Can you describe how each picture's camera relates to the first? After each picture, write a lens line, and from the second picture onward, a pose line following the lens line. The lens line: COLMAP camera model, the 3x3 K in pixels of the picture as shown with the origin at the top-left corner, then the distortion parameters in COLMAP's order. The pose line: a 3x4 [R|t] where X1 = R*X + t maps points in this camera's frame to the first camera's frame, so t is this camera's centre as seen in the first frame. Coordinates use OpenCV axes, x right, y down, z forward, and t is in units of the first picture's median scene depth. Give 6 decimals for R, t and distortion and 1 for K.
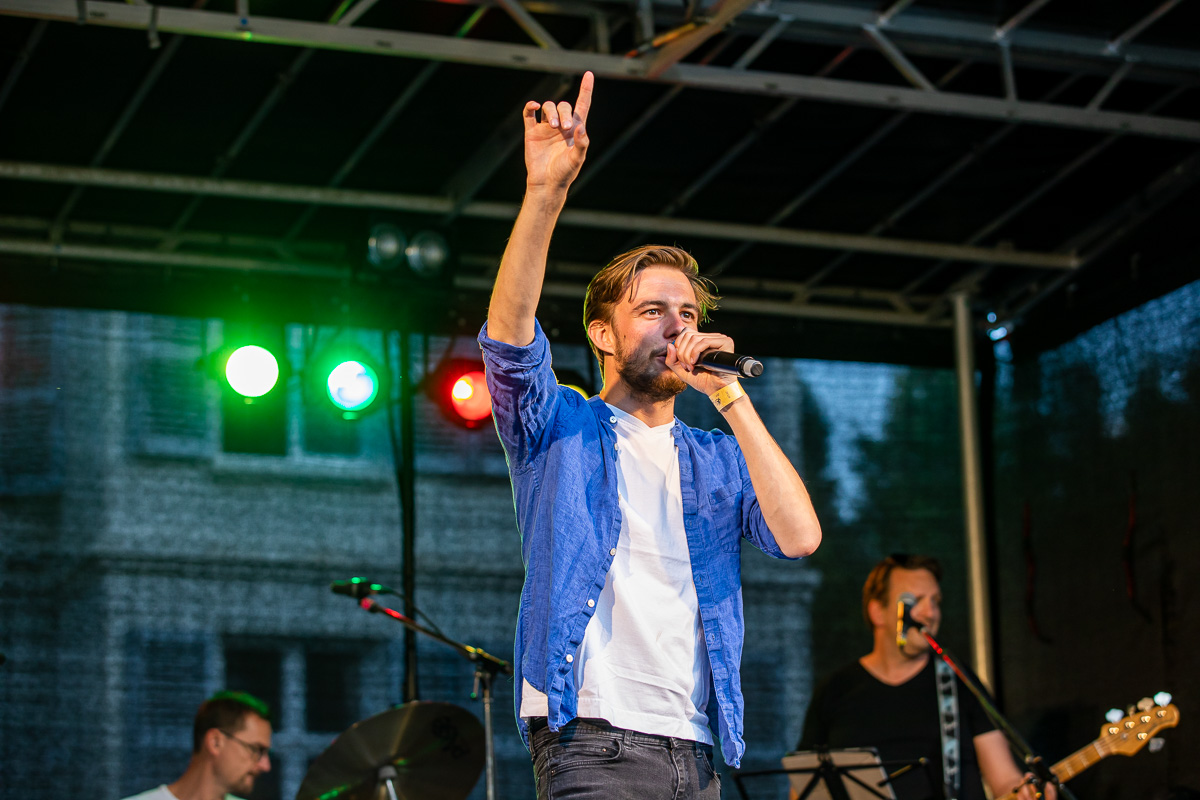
lens RADIAL K [[3110.0, 0, 619.0], [0, 3110.0, 370.5], [0, 0, 1]] dist [-0.032985, 0.000000]
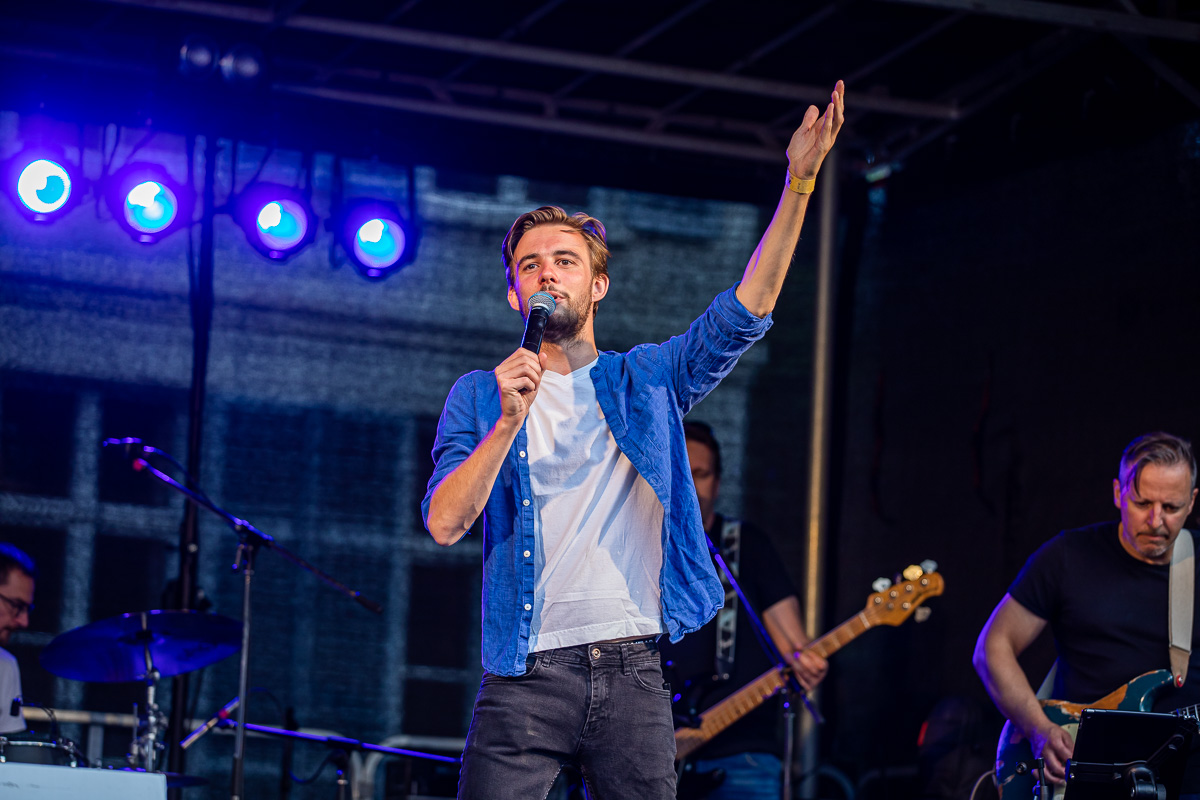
lens RADIAL K [[4757.8, 0, 605.2], [0, 4757.8, 436.1], [0, 0, 1]] dist [0.247764, 0.000000]
pose [[0.996883, 0.078689, -0.005668, 0.062285], [-0.077482, 0.990047, 0.117491, -0.102069], [0.014857, -0.116685, 0.993058, -0.422610]]
